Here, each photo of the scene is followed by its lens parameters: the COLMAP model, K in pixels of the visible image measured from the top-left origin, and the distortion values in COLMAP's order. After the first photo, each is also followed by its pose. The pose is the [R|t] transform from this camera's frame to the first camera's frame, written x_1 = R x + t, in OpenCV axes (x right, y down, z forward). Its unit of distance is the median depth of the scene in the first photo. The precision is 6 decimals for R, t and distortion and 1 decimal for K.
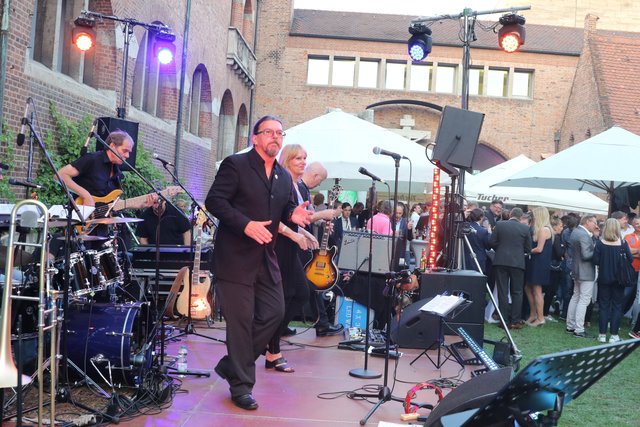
lens RADIAL K [[699.4, 0, 320.0], [0, 699.4, 213.5], [0, 0, 1]] dist [-0.115673, 0.092770]
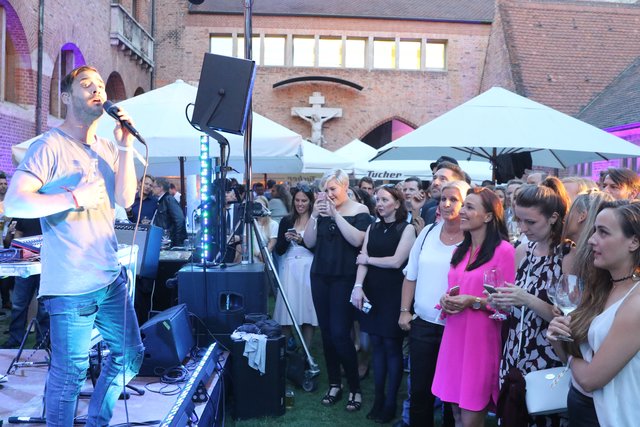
lens RADIAL K [[695.7, 0, 320.0], [0, 695.7, 213.5], [0, 0, 1]] dist [-0.129092, 0.130035]
pose [[0.996333, -0.050306, 0.069202, 0.071101], [0.048830, 0.998545, 0.022863, 0.003264], [-0.070252, -0.019400, 0.997341, 0.065569]]
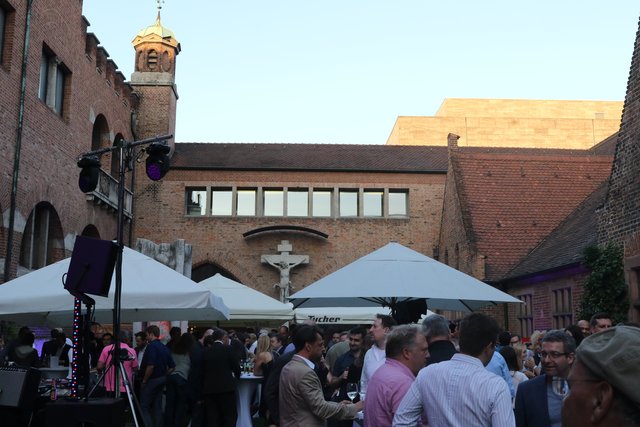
lens RADIAL K [[699.4, 0, 320.0], [0, 699.4, 213.5], [0, 0, 1]] dist [-0.115673, 0.092770]
pose [[0.996306, -0.050470, 0.069476, 0.136336], [0.062146, 0.982112, -0.177748, 0.004520], [-0.059262, 0.181409, 0.981621, -0.007055]]
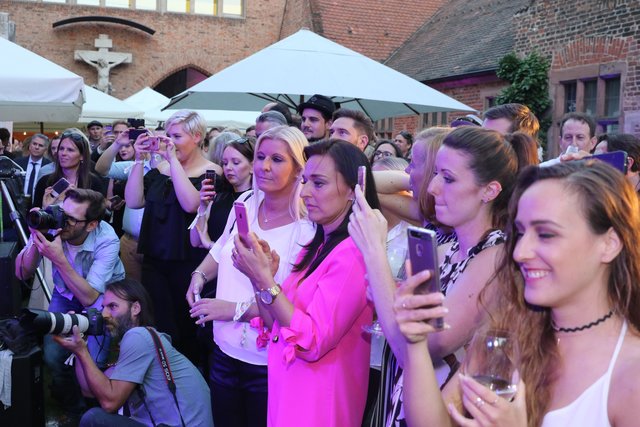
lens RADIAL K [[699.4, 0, 320.0], [0, 699.4, 213.5], [0, 0, 1]] dist [-0.115673, 0.092770]
pose [[0.934118, -0.070431, 0.349948, 0.078934], [0.036892, 0.994140, 0.101606, 0.003227], [-0.355054, -0.082001, 0.931242, 0.115467]]
